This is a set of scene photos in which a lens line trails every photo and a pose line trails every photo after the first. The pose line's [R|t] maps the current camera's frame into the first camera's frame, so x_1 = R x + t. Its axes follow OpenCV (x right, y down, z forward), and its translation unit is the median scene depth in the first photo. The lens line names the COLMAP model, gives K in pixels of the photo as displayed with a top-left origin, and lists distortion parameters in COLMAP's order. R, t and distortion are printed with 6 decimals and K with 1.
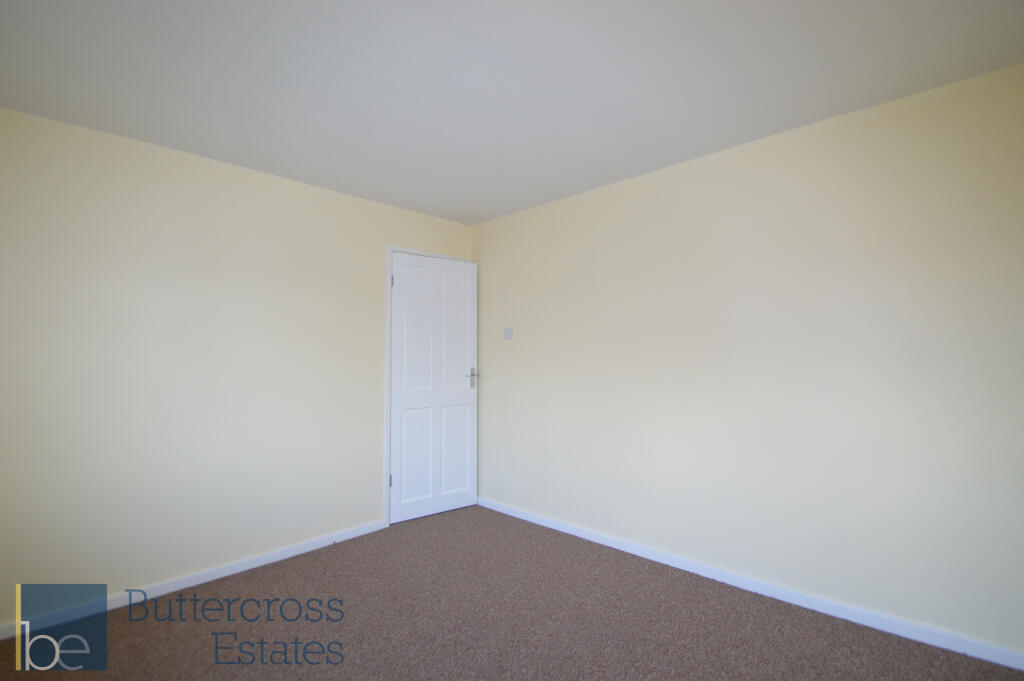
lens RADIAL K [[456.6, 0, 514.2], [0, 456.6, 334.6], [0, 0, 1]] dist [-0.015854, -0.000462]
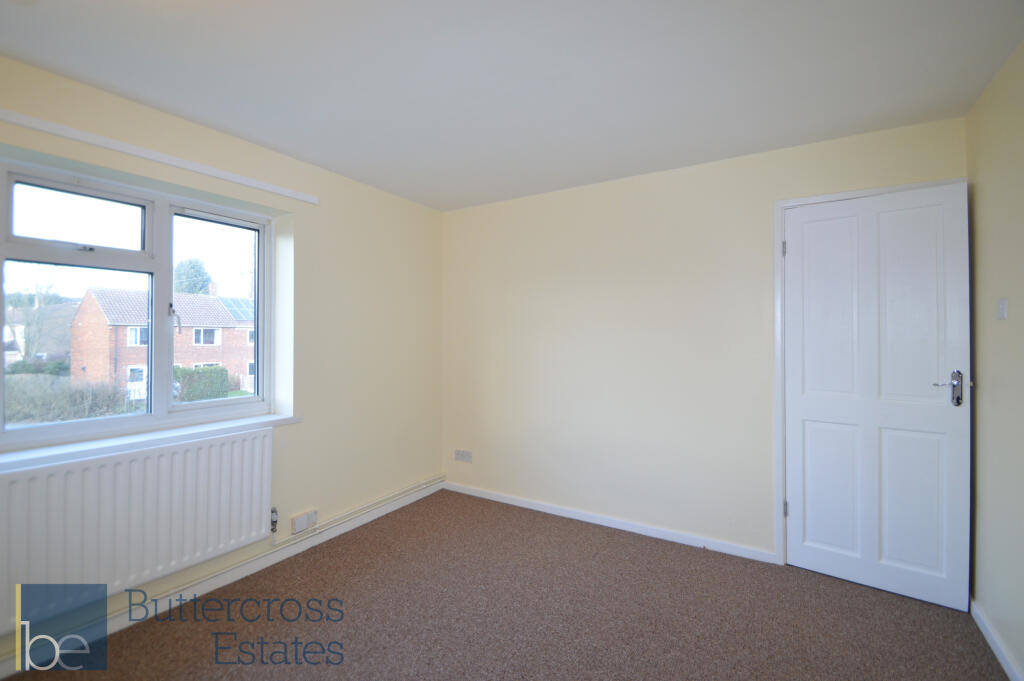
lens RADIAL K [[456.6, 0, 514.2], [0, 456.6, 334.6], [0, 0, 1]] dist [-0.015854, -0.000462]
pose [[0.222930, -0.006304, -0.974814, 0.351061], [0.030003, 0.999550, 0.000398, 0.012698], [0.974373, -0.029336, 0.223018, 0.364025]]
